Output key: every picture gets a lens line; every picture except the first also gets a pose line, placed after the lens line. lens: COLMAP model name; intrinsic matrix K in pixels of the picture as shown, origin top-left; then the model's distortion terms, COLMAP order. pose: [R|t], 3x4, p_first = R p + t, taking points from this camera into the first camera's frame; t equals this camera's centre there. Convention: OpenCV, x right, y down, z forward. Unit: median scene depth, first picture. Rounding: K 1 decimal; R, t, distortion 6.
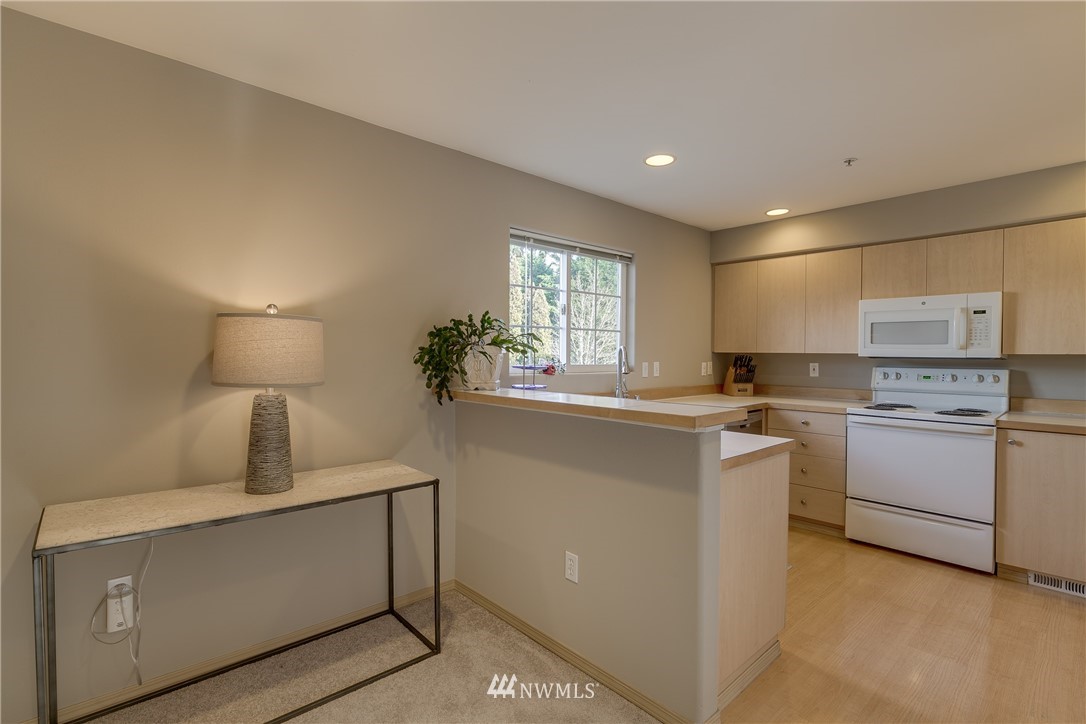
lens RADIAL K [[505.8, 0, 545.7], [0, 505.8, 360.5], [0, 0, 1]] dist [-0.015226, -0.000287]
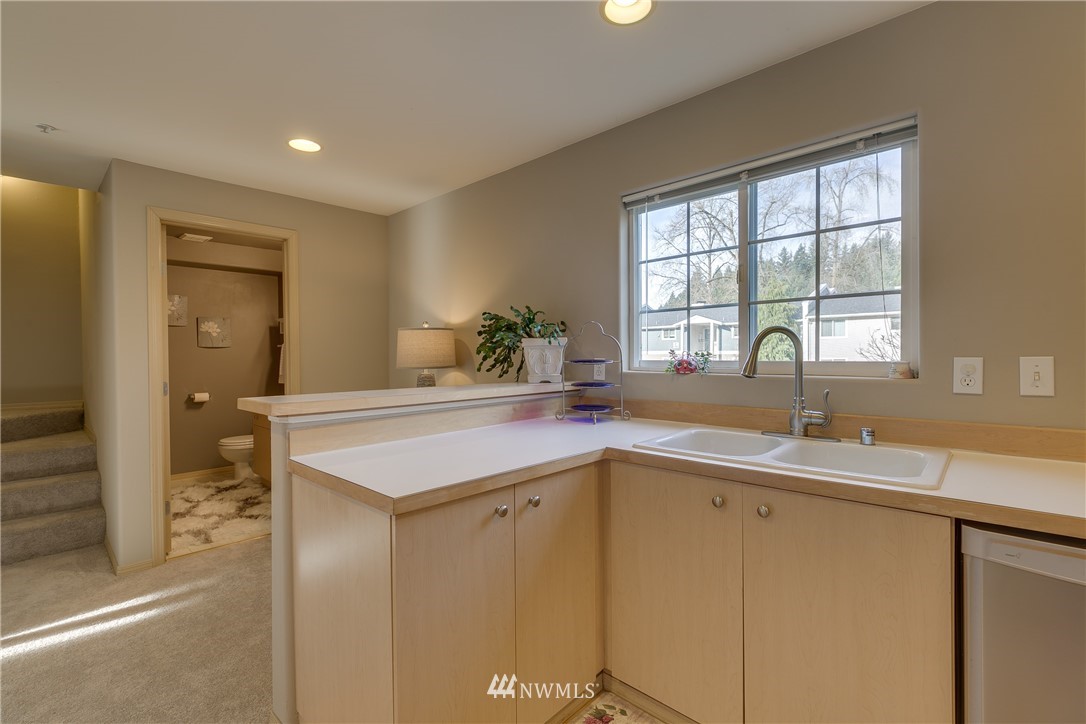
lens RADIAL K [[482.7, 0, 547.8], [0, 482.7, 360.5], [0, 0, 1]] dist [-0.002698, -0.000486]
pose [[0.078317, 0.006481, -0.996907, 0.602038], [-0.005249, 0.999968, 0.006089, 0.005602], [0.996915, 0.004756, 0.078348, 0.675766]]
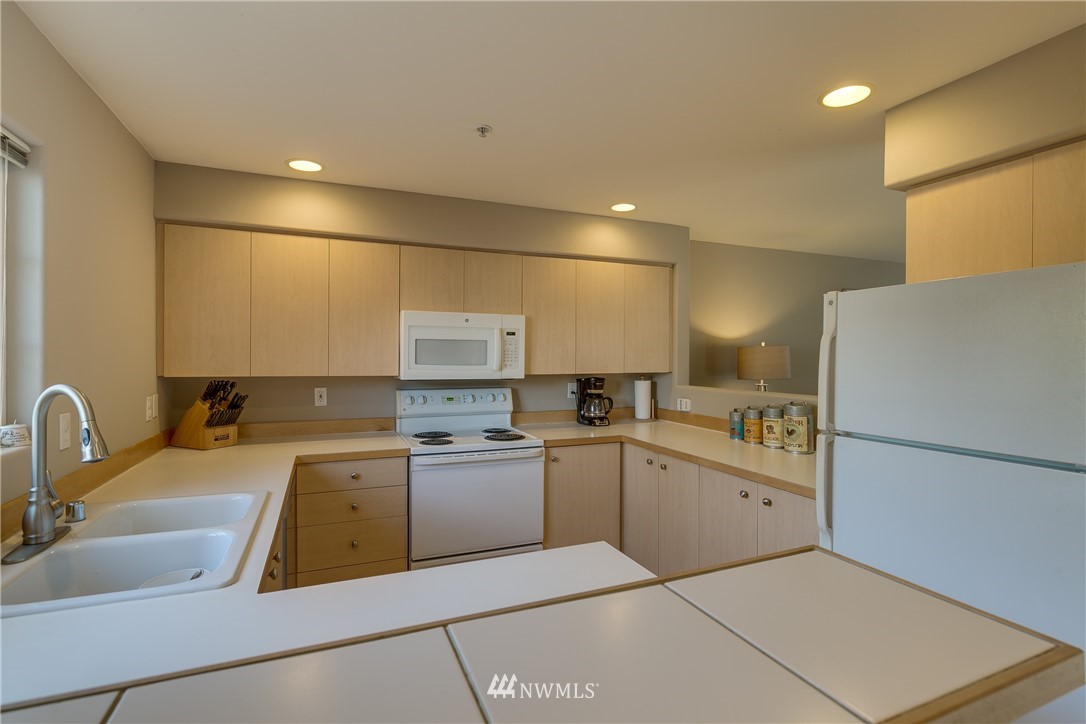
lens RADIAL K [[505.8, 0, 541.7], [0, 505.8, 360.2], [0, 0, 1]] dist [-0.015226, -0.000287]
pose [[0.335059, -0.009546, 0.942149, -0.065396], [0.010490, 0.999924, 0.006401, -0.042643], [-0.942139, 0.007739, 0.335134, 0.520239]]
